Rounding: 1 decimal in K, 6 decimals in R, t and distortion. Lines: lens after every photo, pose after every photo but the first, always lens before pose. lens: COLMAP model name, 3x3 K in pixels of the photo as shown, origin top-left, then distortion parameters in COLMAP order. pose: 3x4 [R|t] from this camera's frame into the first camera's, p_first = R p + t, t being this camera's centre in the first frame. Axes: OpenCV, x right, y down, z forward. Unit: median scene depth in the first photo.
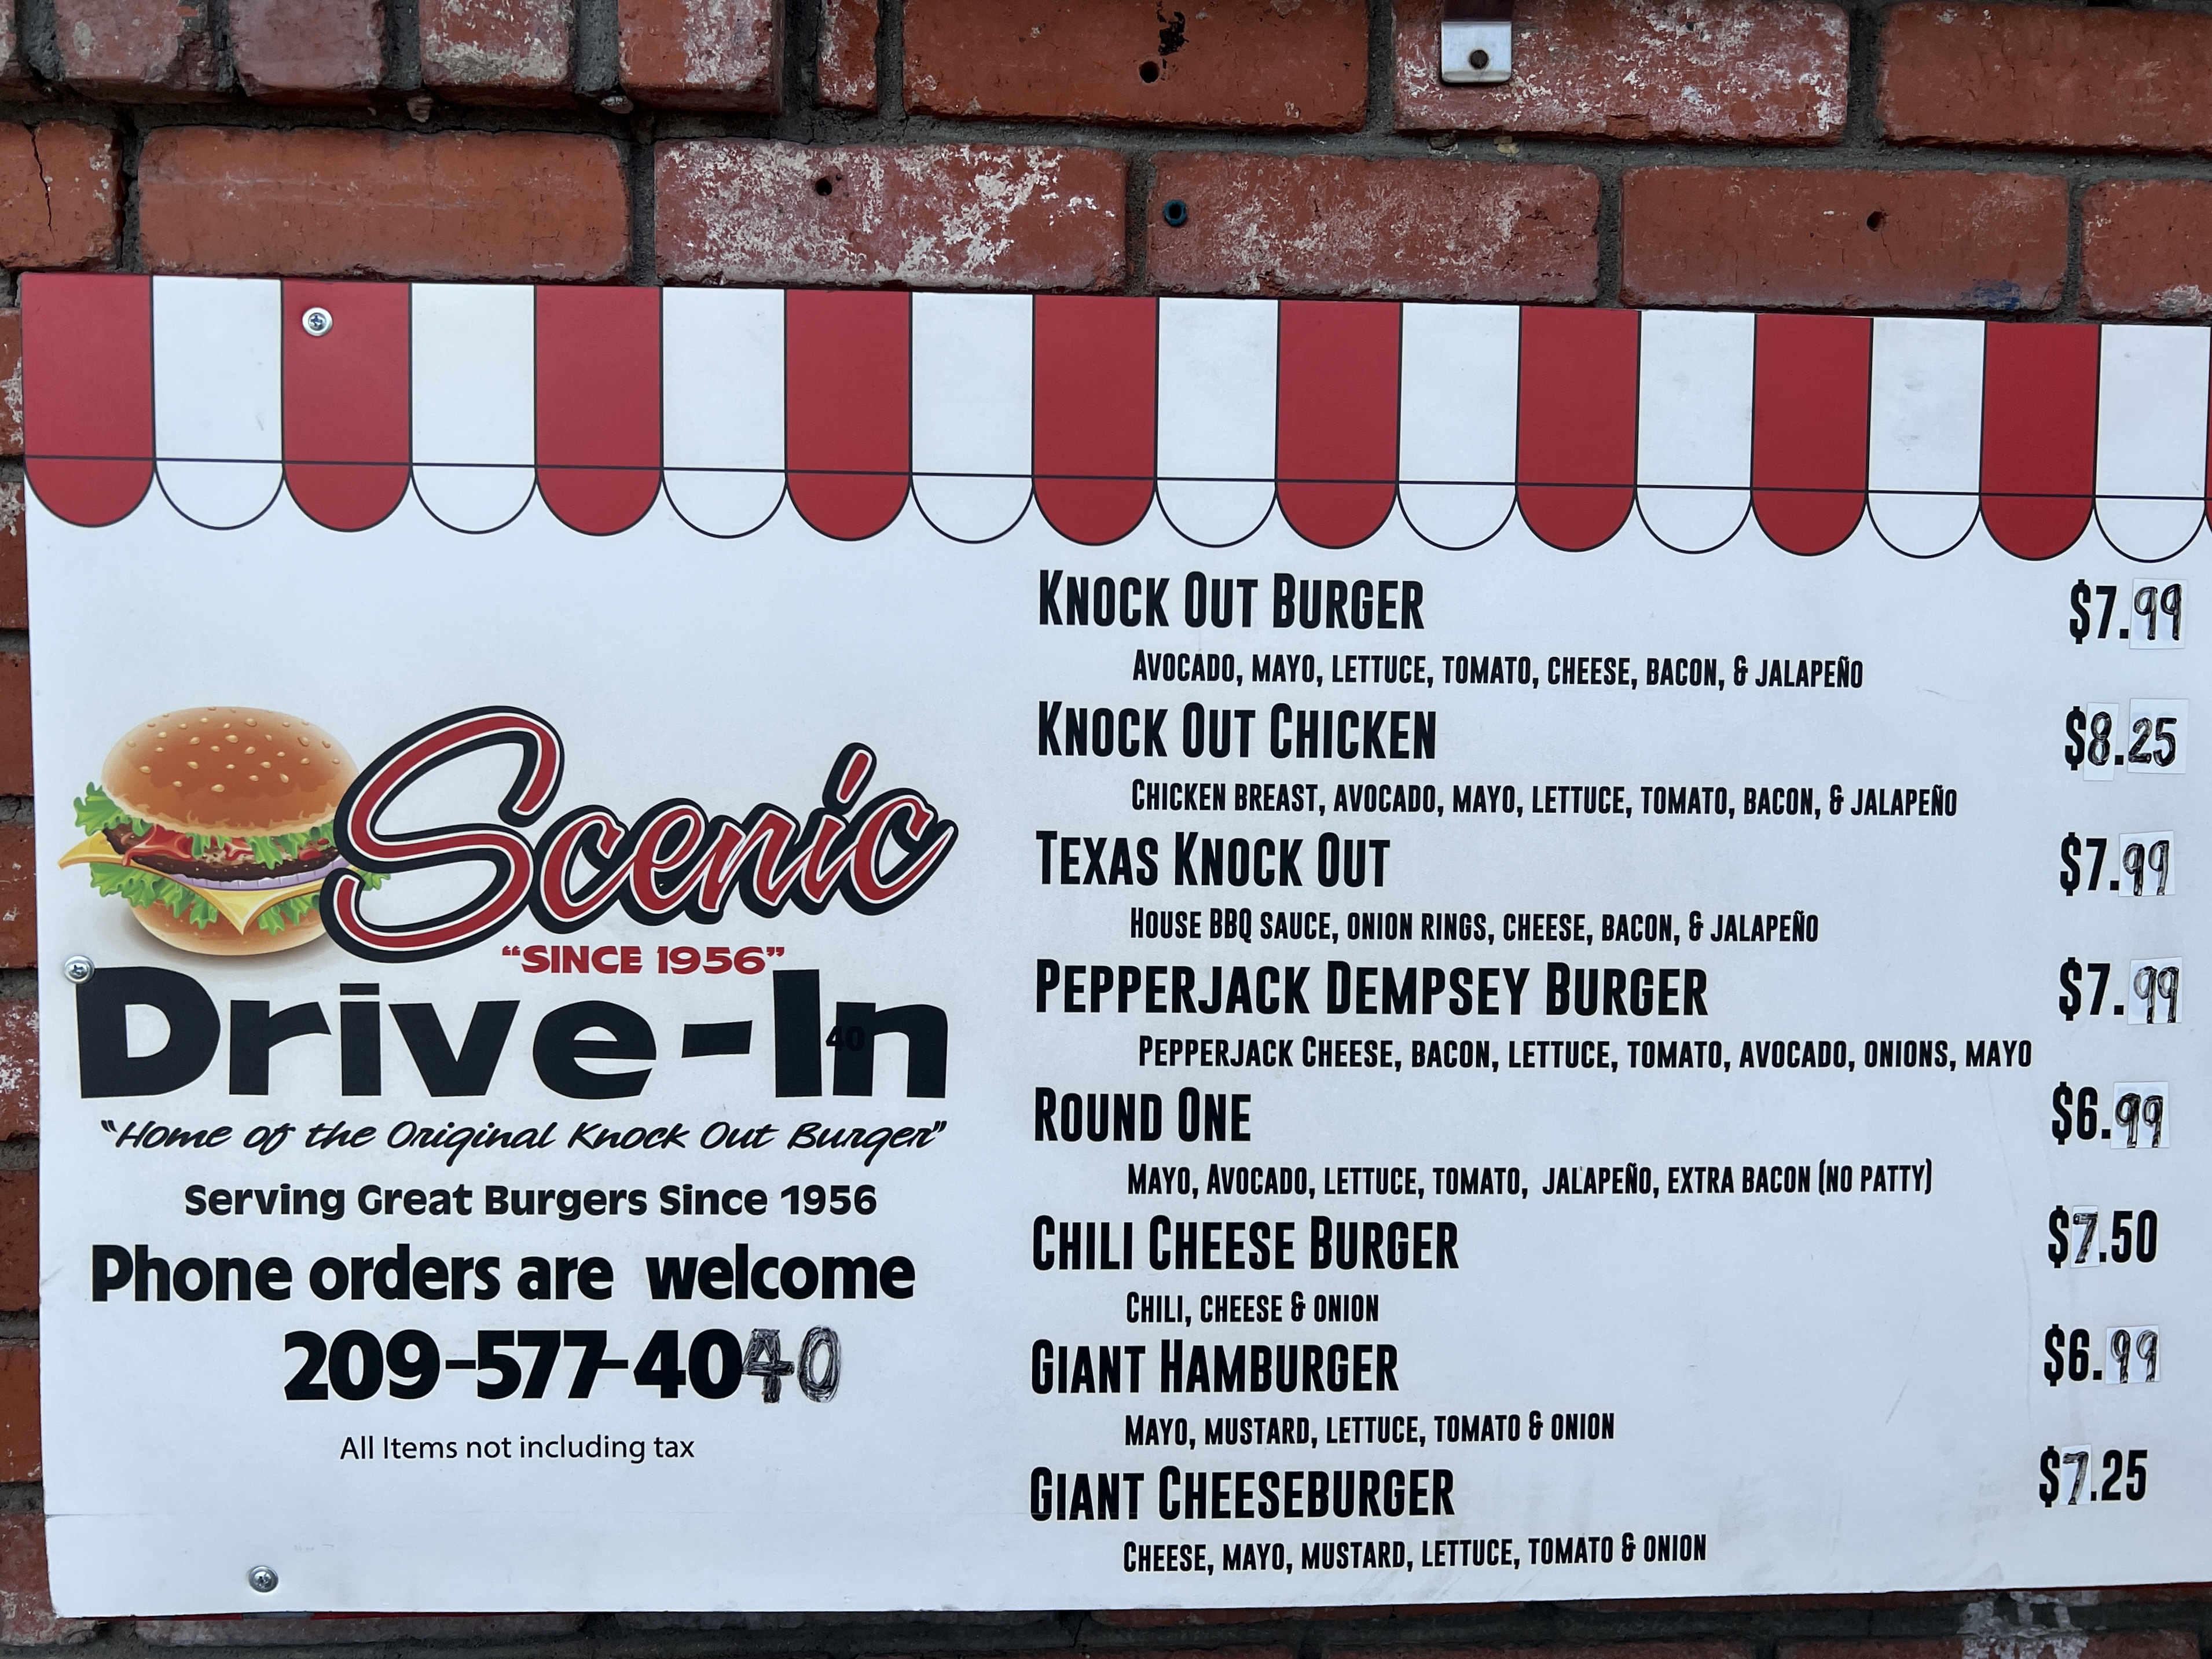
lens RADIAL K [[1910.4, 0, 1106.0], [0, 1910.4, 829.5], [0, 0, 1]] dist [0.039230, -0.086066]
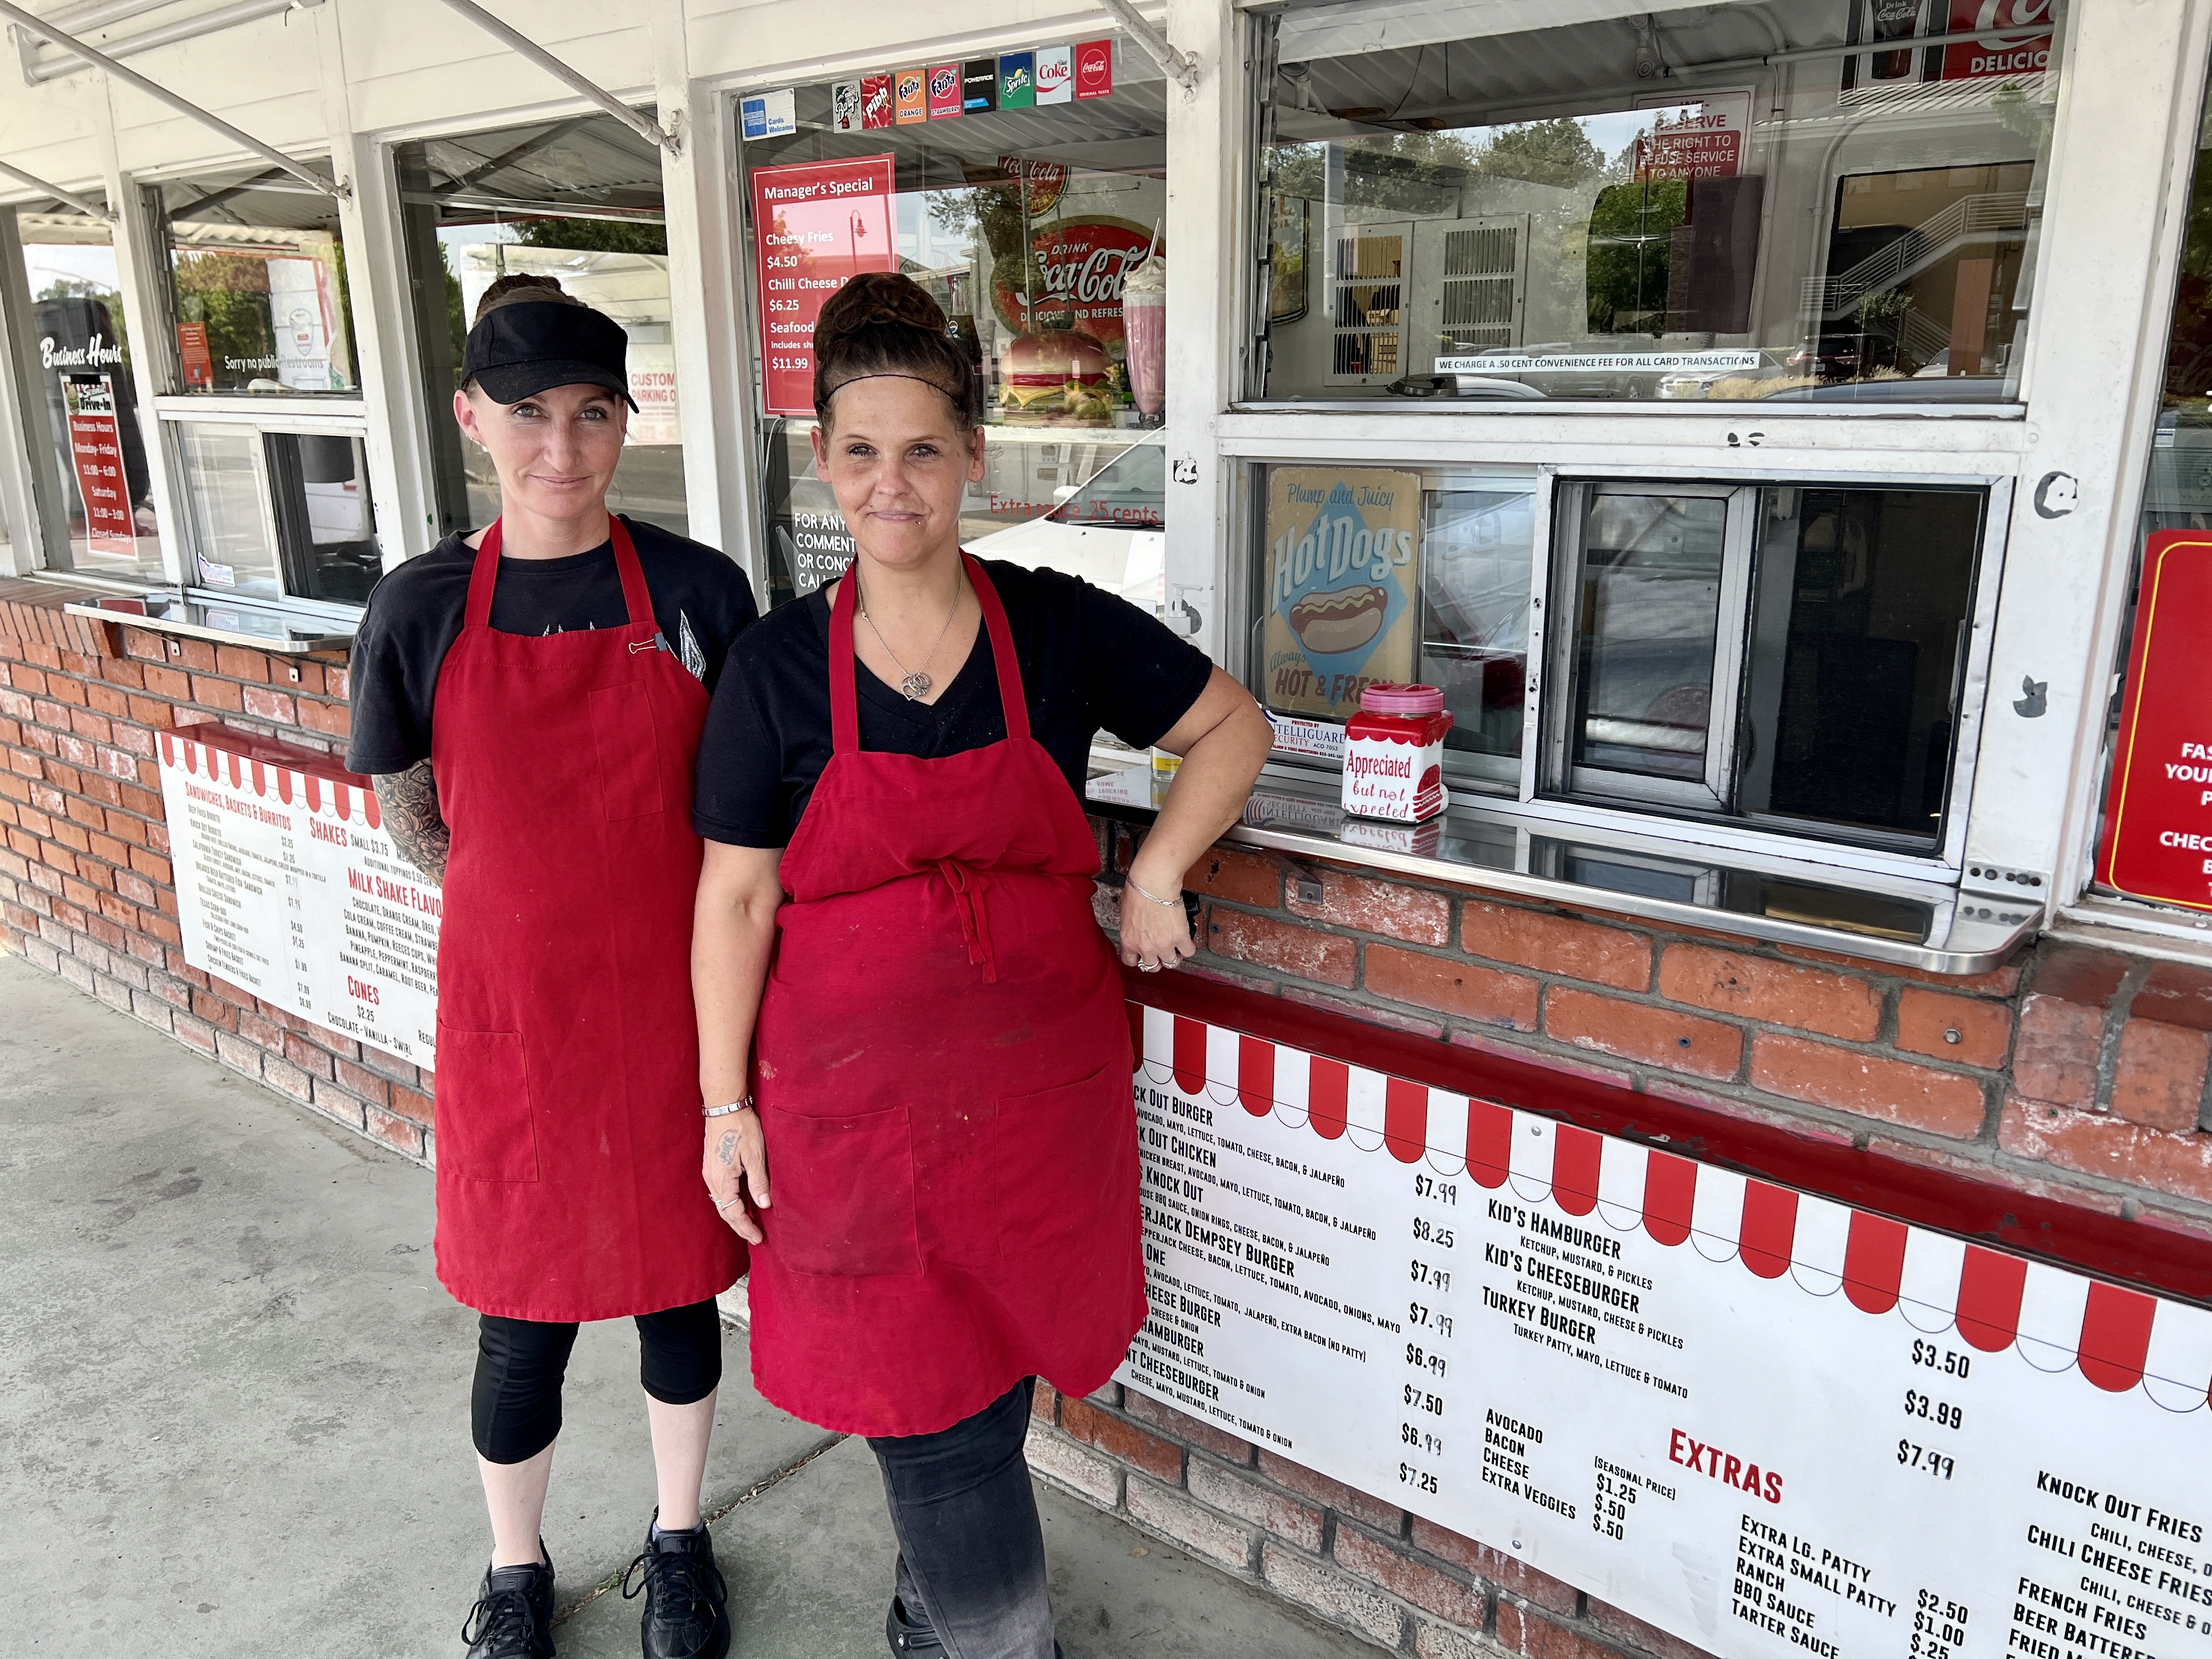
lens RADIAL K [[1910.5, 0, 1106.0], [0, 1910.5, 829.5], [0, 0, 1]] dist [0.039230, -0.086066]
pose [[0.731297, 0.183899, -0.656799, 1.866543], [-0.025720, 0.969716, 0.242876, -1.239980], [0.681574, -0.160722, 0.713881, -1.122174]]
